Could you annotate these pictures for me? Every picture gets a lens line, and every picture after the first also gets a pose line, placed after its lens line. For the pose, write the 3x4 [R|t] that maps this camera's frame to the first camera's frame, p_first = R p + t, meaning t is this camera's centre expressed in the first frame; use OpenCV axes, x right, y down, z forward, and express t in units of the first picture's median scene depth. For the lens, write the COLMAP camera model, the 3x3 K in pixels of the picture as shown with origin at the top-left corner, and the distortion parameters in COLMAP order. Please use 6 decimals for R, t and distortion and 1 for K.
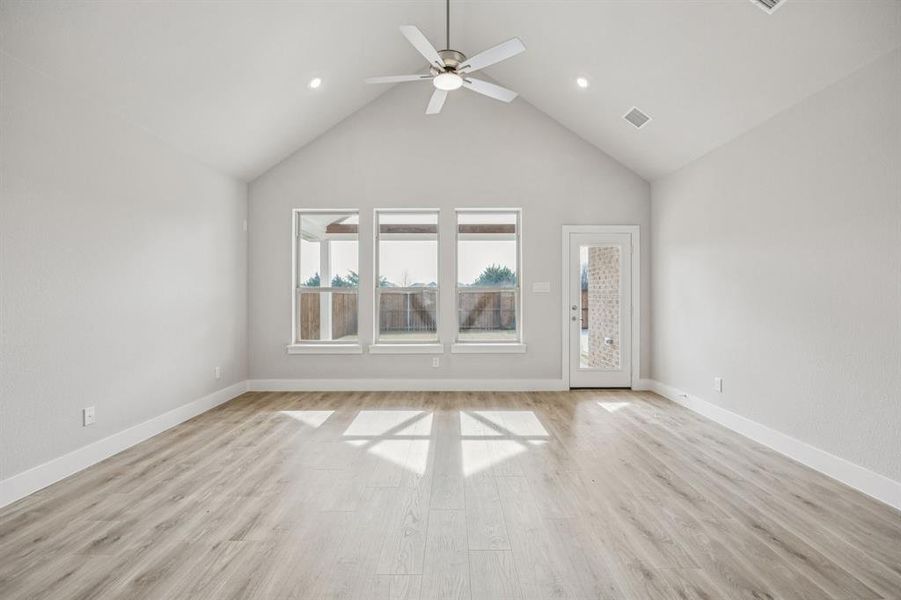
lens RADIAL K [[399.3, 0, 450.2], [0, 399.3, 294.1], [0, 0, 1]] dist [-0.005200, 0.000101]
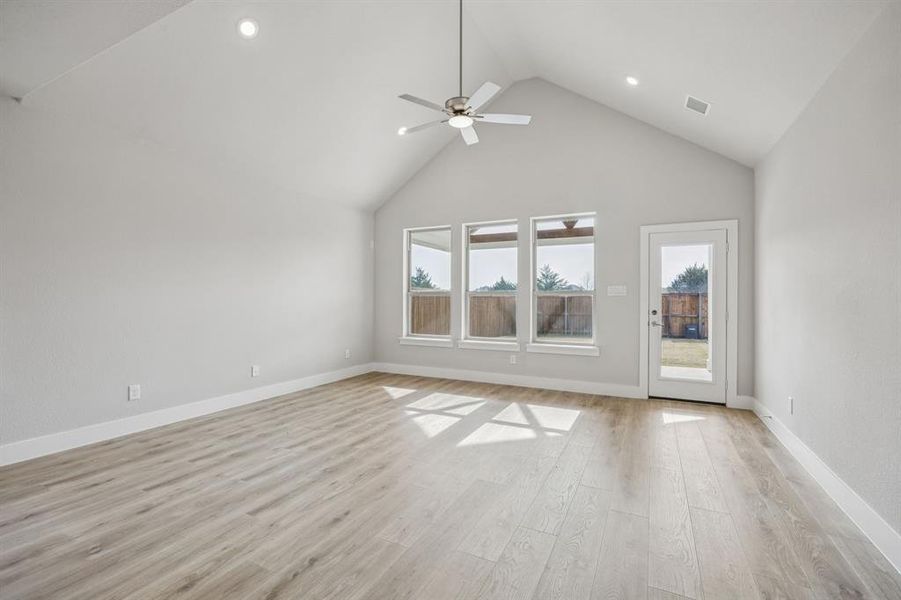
lens RADIAL K [[399.3, 0, 450.2], [0, 399.3, 294.1], [0, 0, 1]] dist [-0.005200, 0.000101]
pose [[0.893595, -0.000261, -0.448874, 0.348486], [-0.003697, 0.999962, -0.007941, 0.001272], [0.448859, 0.008755, 0.893560, -0.067693]]
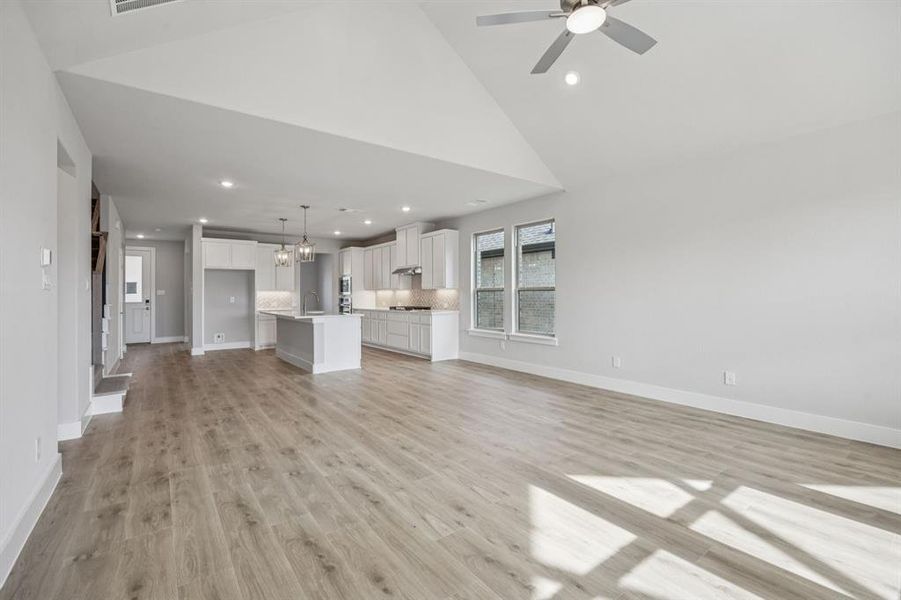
lens RADIAL K [[399.3, 0, 450.2], [0, 399.3, 294.1], [0, 0, 1]] dist [-0.005200, 0.000101]
pose [[-0.802499, 0.003714, -0.596642, 0.457477], [0.008649, 0.999948, -0.005408, 0.006912], [0.596591, -0.009501, -0.802489, 0.996179]]
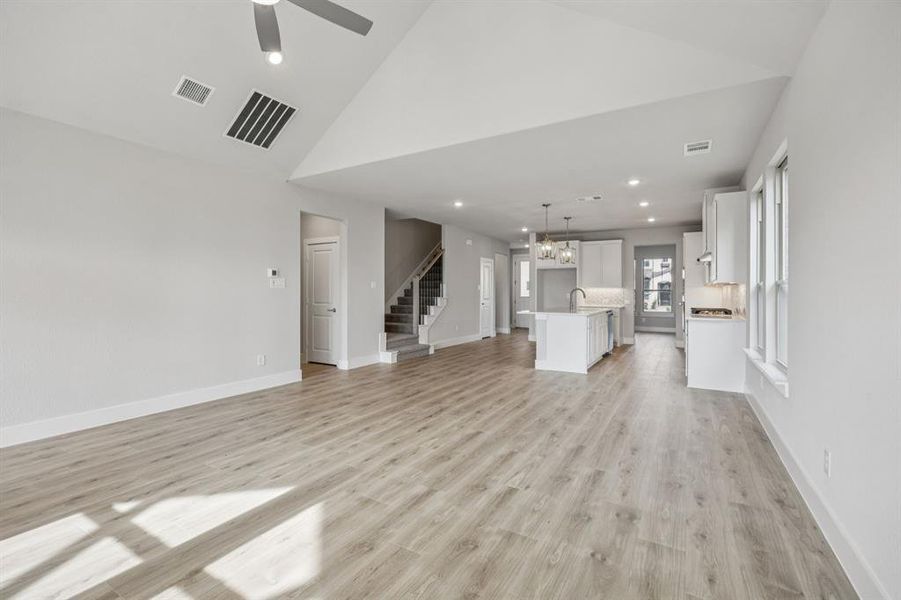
lens RADIAL K [[399.3, 0, 450.2], [0, 399.3, 294.1], [0, 0, 1]] dist [-0.005200, 0.000101]
pose [[-0.860474, -0.001171, 0.509493, -0.448712], [-0.001988, 0.999997, -0.001058, 0.008120], [-0.509491, -0.001923, -0.860474, 0.974348]]
